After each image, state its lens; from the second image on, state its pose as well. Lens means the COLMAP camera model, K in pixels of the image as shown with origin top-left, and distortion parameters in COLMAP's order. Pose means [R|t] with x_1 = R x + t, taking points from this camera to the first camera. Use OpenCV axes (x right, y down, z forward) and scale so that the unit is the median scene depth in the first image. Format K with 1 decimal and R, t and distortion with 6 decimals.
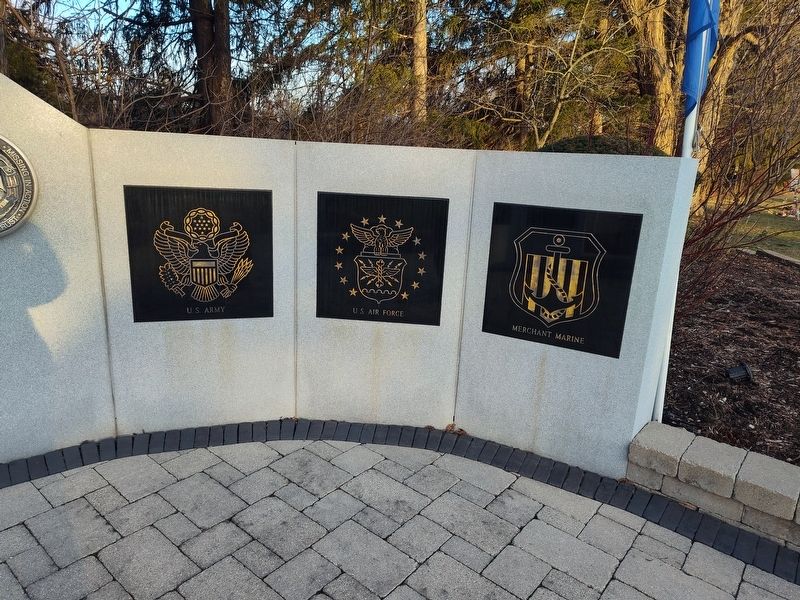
lens RADIAL K [[540.7, 0, 400.0], [0, 540.7, 300.0], [0, 0, 1]] dist [0.033419, -0.038704]
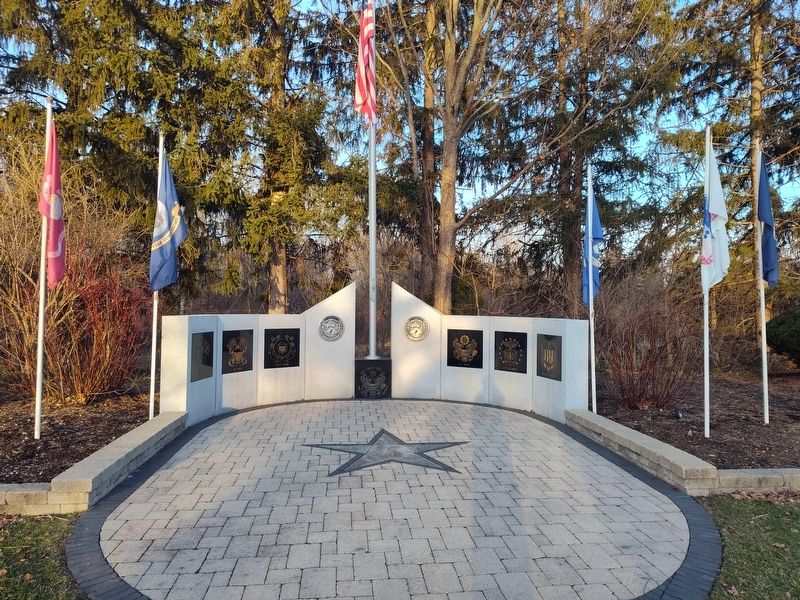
lens RADIAL K [[540.7, 0, 400.0], [0, 540.7, 300.0], [0, 0, 1]] dist [0.033419, -0.038704]
pose [[0.710005, -0.046060, -0.702688, 1.847800], [-0.161420, 0.960644, -0.226070, 0.484478], [0.685446, 0.273939, 0.674627, -1.773381]]
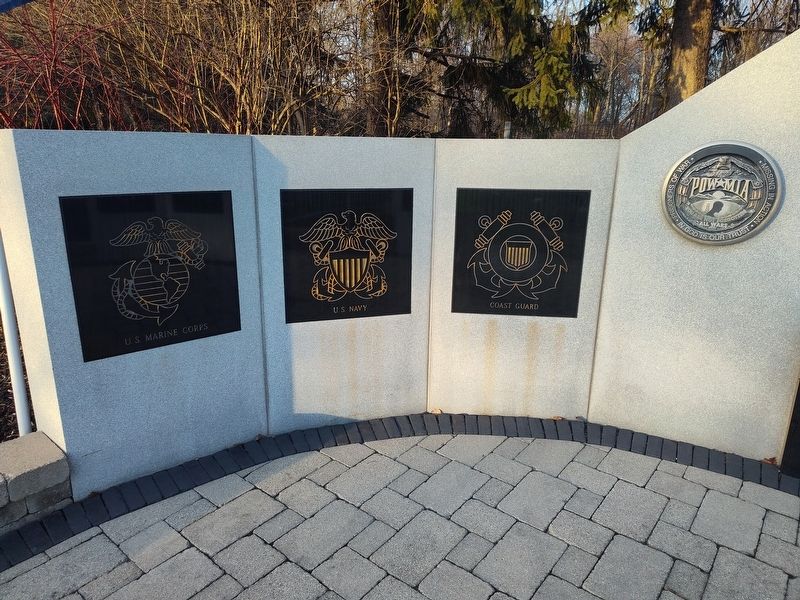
lens RADIAL K [[540.7, 0, 400.0], [0, 540.7, 300.0], [0, 0, 1]] dist [0.033419, -0.038704]
pose [[-0.000797, 0.228572, -0.973527, -0.082050], [-0.267822, 0.937914, 0.220430, 0.031942], [0.963468, 0.260907, 0.060469, -0.133986]]
